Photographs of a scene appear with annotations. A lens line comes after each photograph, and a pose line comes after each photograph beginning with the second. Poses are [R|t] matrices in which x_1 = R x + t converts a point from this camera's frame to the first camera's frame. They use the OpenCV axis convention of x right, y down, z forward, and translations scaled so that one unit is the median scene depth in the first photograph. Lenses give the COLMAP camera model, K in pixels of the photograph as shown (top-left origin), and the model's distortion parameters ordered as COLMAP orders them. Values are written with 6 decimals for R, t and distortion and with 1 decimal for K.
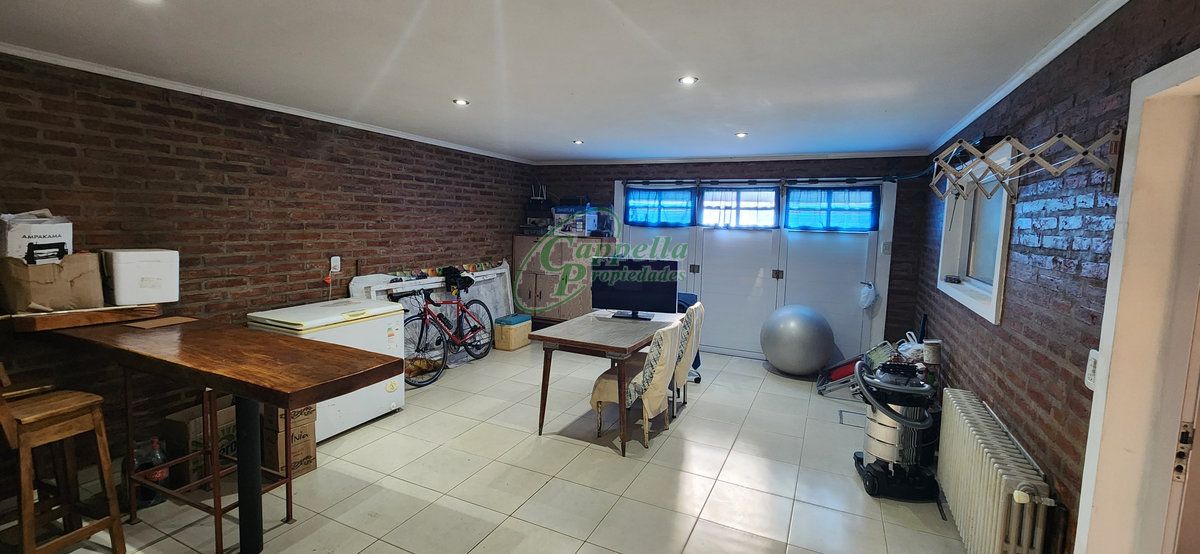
lens RADIAL K [[484.7, 0, 603.7], [0, 484.7, 275.4], [0, 0, 1]] dist [0.000347, -0.000071]
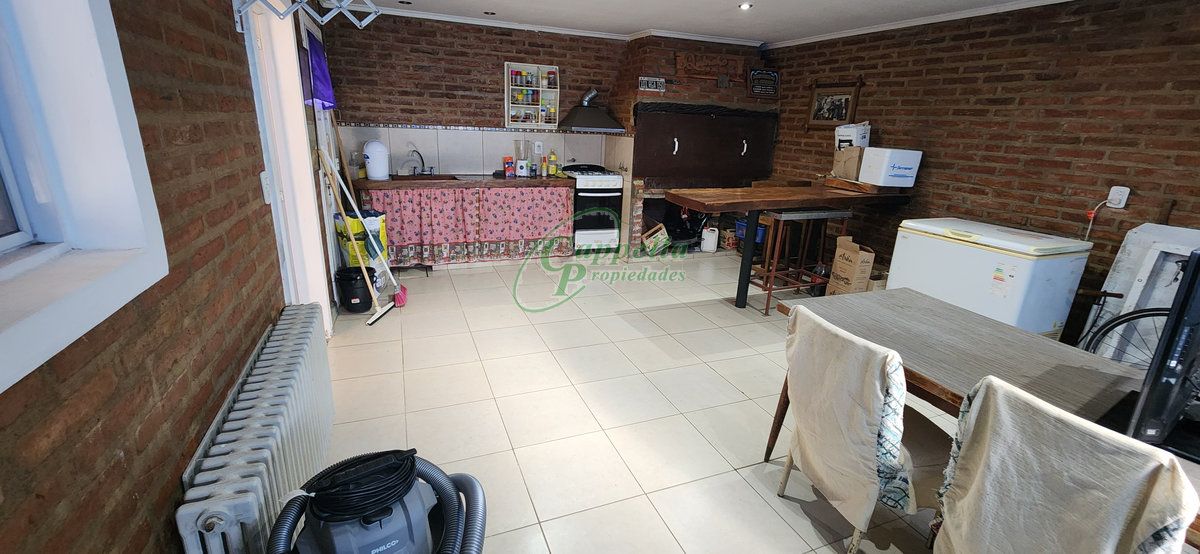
lens RADIAL K [[484.7, 0, 603.7], [0, 484.7, 275.4], [0, 0, 1]] dist [0.000347, -0.000071]
pose [[-0.670982, 0.177736, -0.719856, 0.600188], [-0.137706, 0.924085, 0.356517, -0.080794], [0.728574, 0.338345, -0.595569, 1.087793]]
